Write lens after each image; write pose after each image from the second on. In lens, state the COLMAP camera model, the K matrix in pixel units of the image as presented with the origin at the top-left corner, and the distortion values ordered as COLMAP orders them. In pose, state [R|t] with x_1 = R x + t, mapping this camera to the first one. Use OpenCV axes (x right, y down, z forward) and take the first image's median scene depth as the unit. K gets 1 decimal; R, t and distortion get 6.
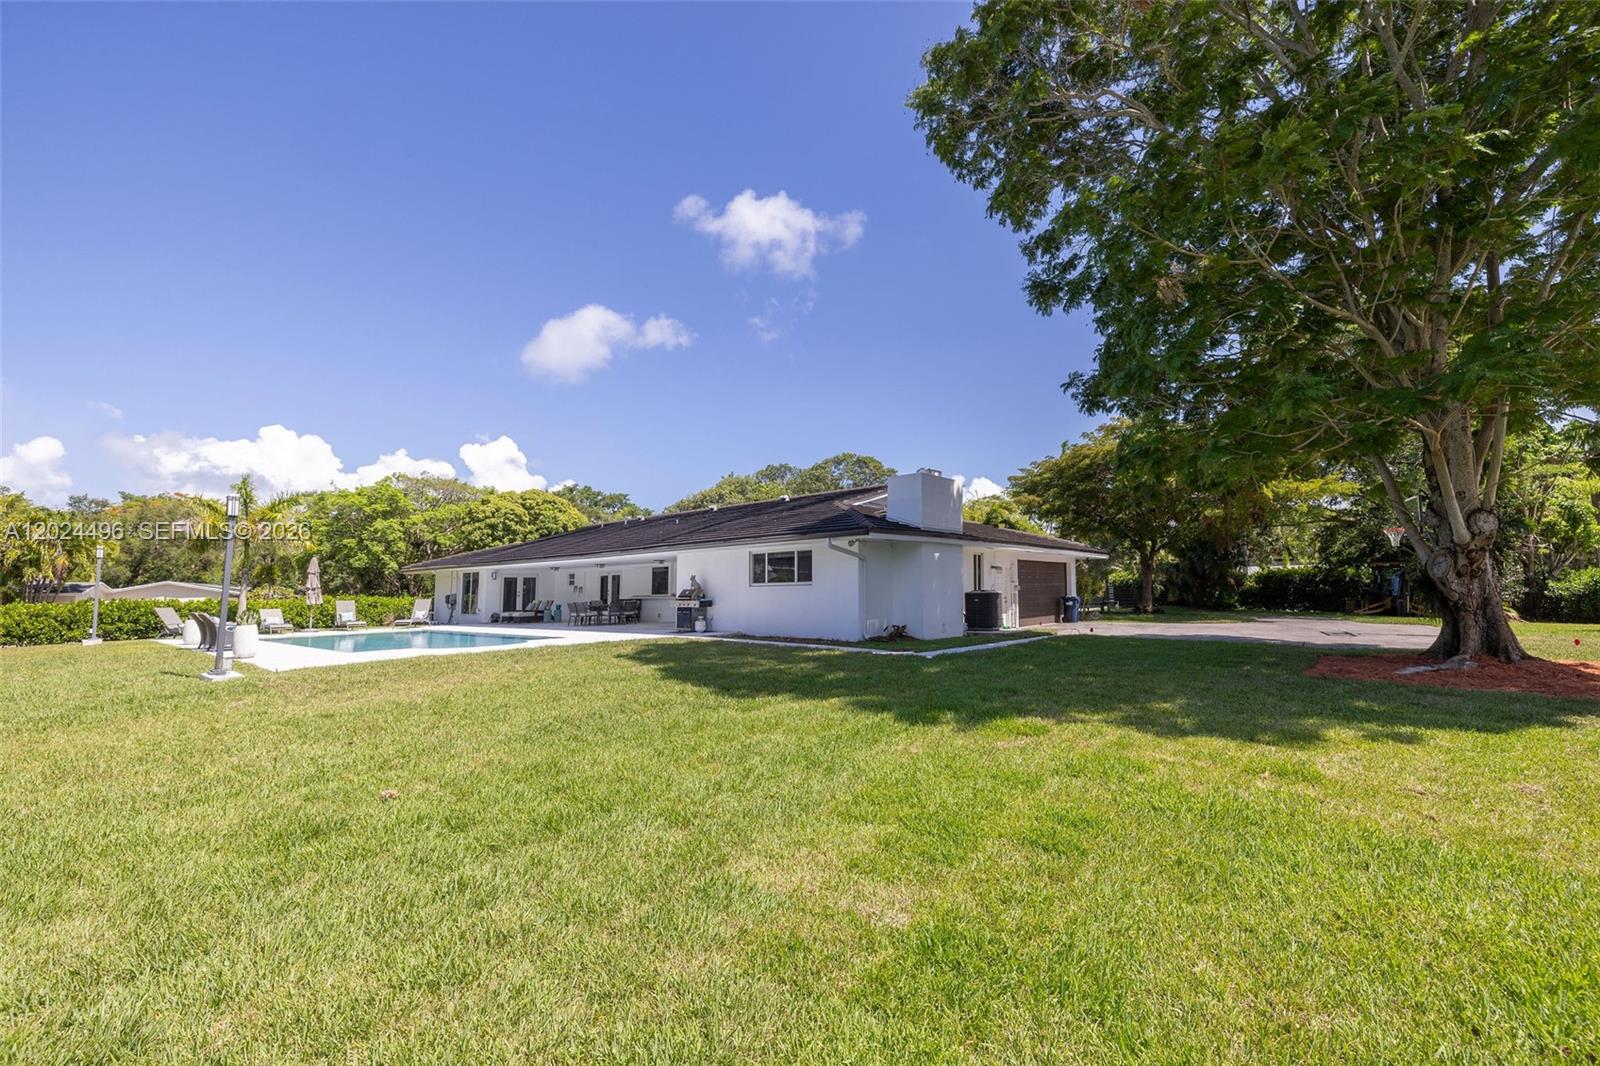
lens RADIAL K [[677.2, 0, 789.2], [0, 677.2, 538.2], [0, 0, 1]] dist [0.000604, -0.000047]
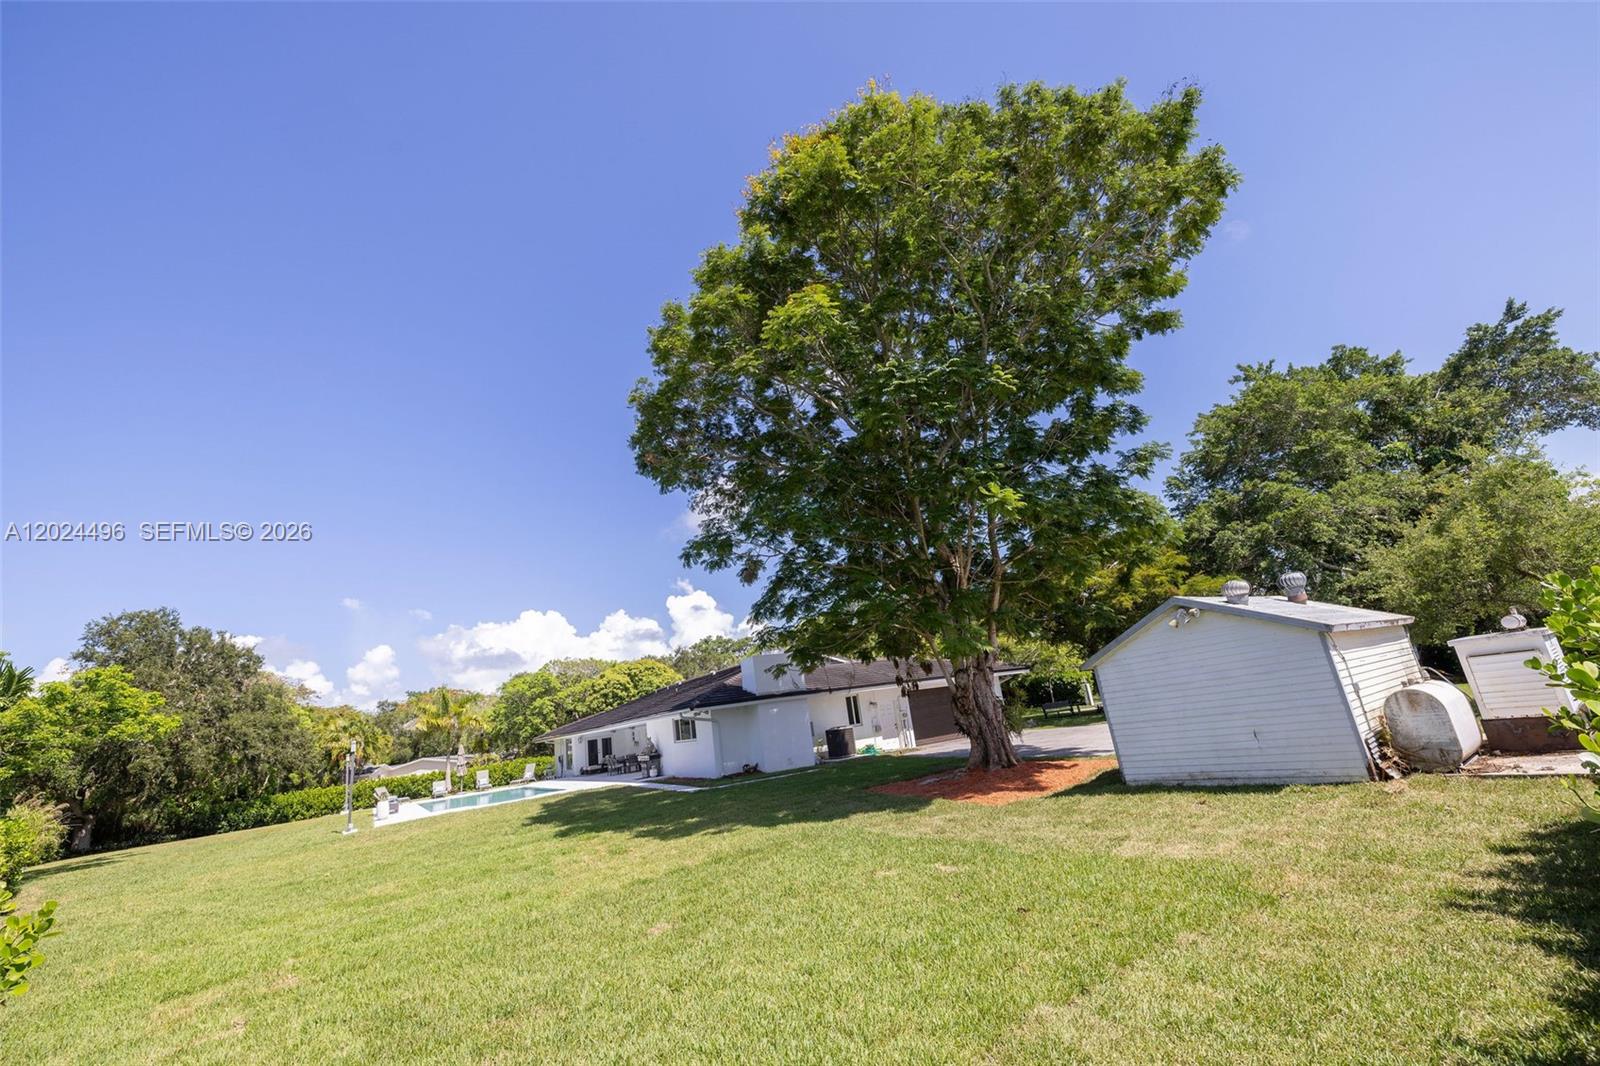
lens RADIAL K [[677.2, 0, 789.2], [0, 677.2, 538.2], [0, 0, 1]] dist [0.000604, -0.000047]
pose [[0.941665, -0.183627, -0.282044, 0.407143], [0.137641, 0.974873, -0.175152, -0.043356], [0.307119, 0.126113, 0.943278, -0.228640]]
